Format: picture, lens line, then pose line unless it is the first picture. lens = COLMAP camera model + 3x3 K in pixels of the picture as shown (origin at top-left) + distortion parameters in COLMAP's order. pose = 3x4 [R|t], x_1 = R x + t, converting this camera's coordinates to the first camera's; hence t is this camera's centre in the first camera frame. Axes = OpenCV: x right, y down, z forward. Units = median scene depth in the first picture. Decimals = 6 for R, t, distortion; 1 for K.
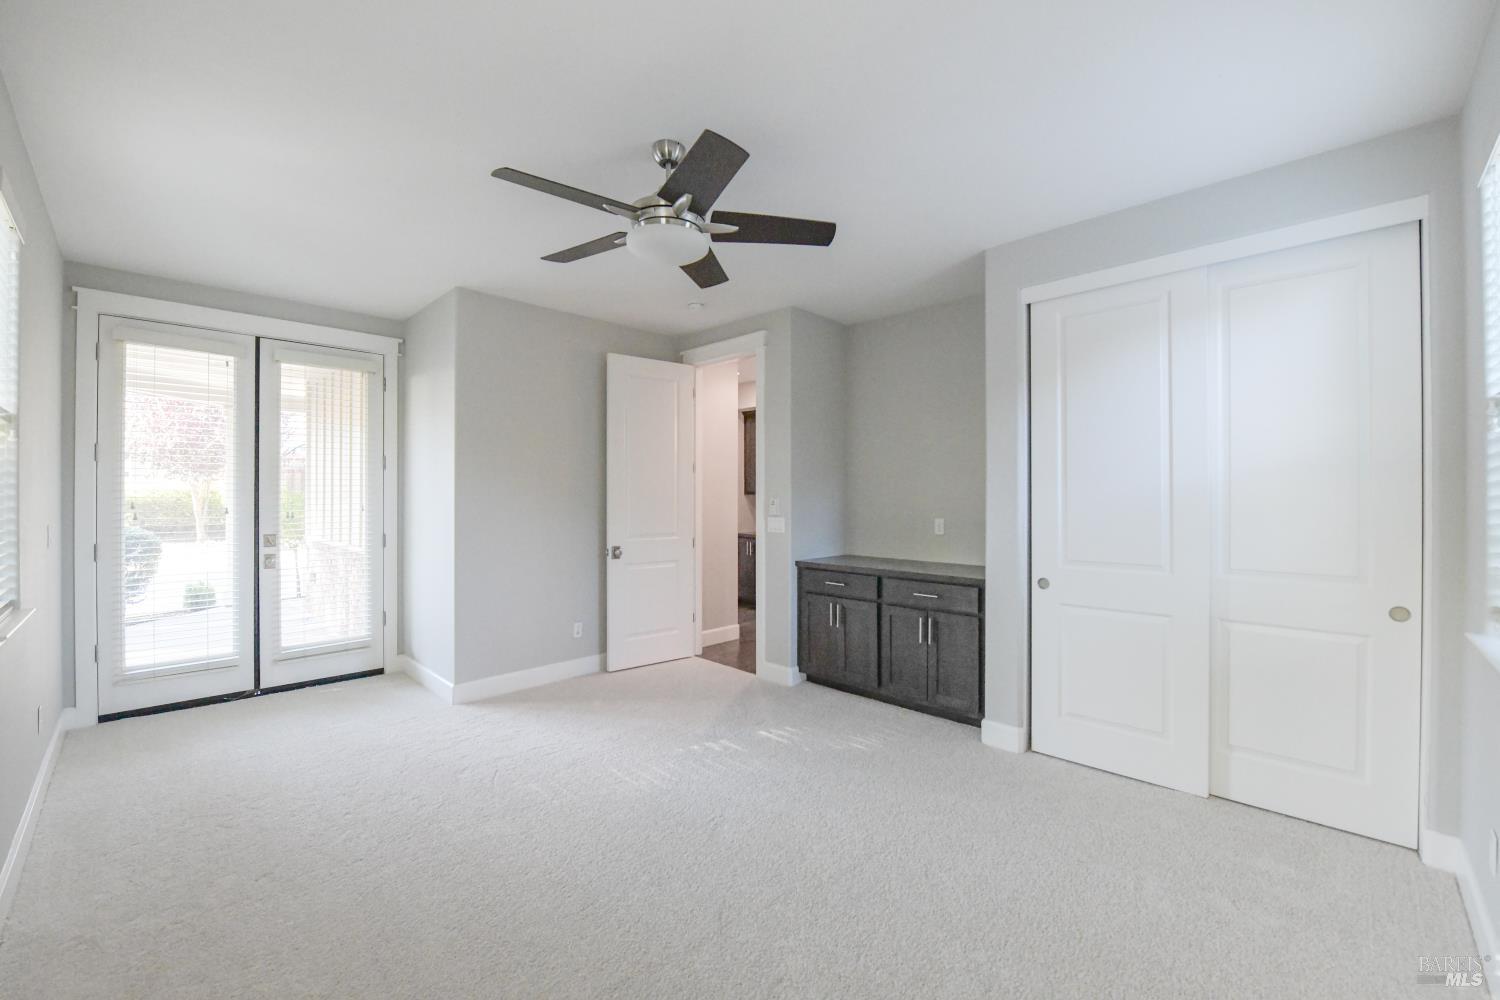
lens RADIAL K [[610.9, 0, 750.0], [0, 610.9, 500.0], [0, 0, 1]] dist [-0.000298, -0.000121]
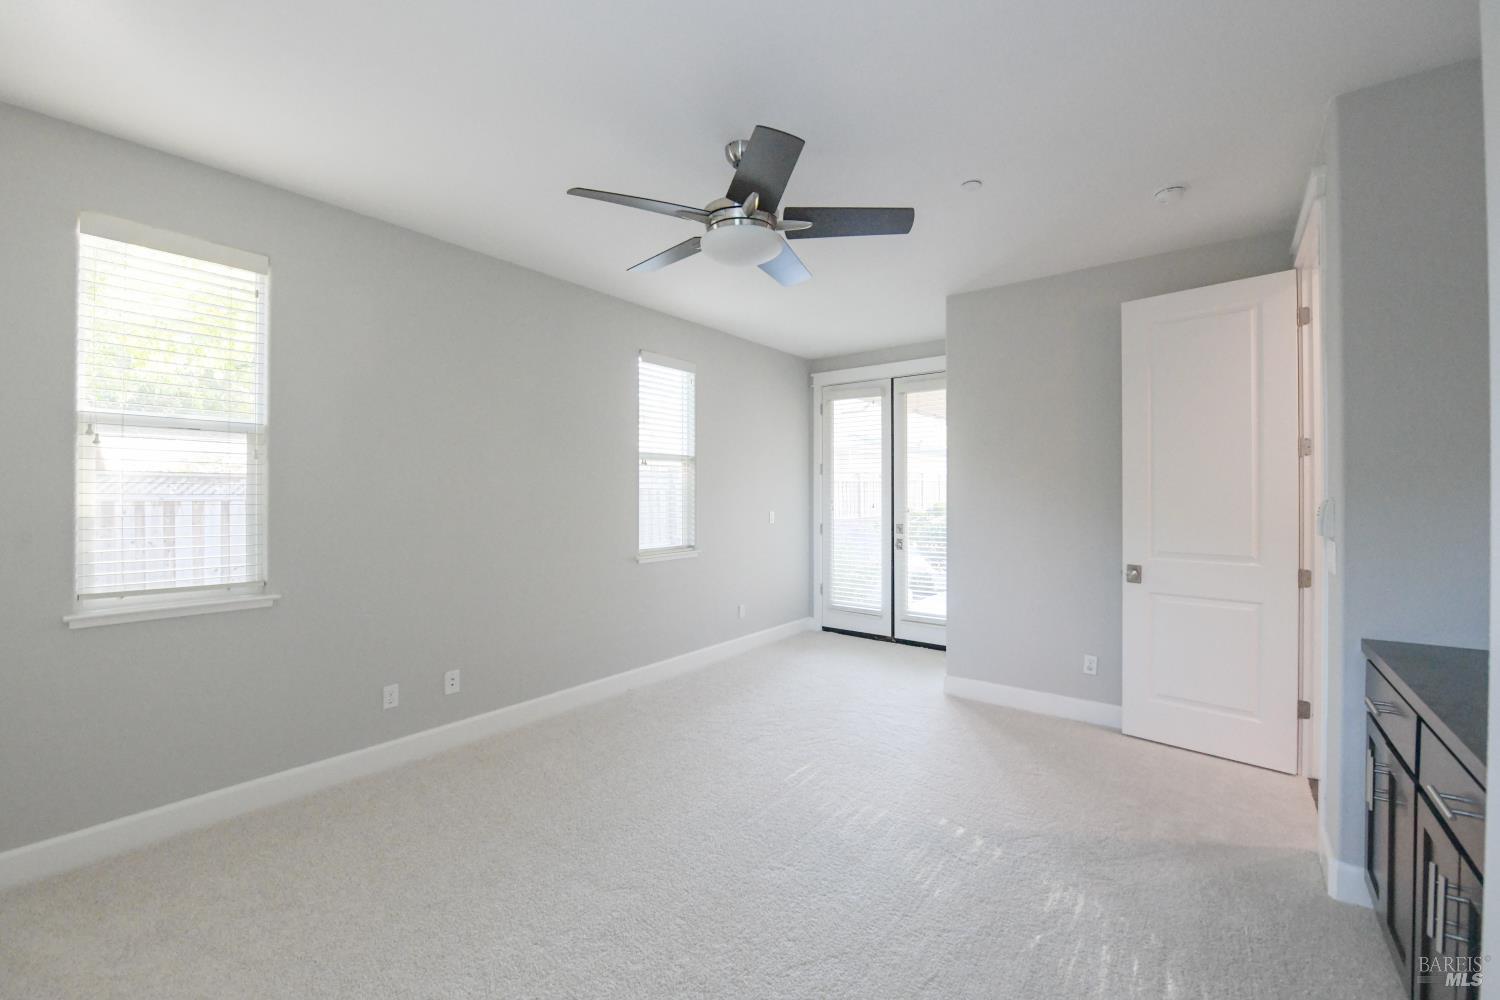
lens RADIAL K [[615.5, 0, 770.8], [0, 615.5, 495.8], [0, 0, 1]] dist [0.000787, 0.000233]
pose [[0.147242, 0.004268, -0.989091, 0.510308], [-0.005031, 0.999981, 0.003566, -0.009074], [0.989088, 0.004451, 0.147260, 0.532285]]
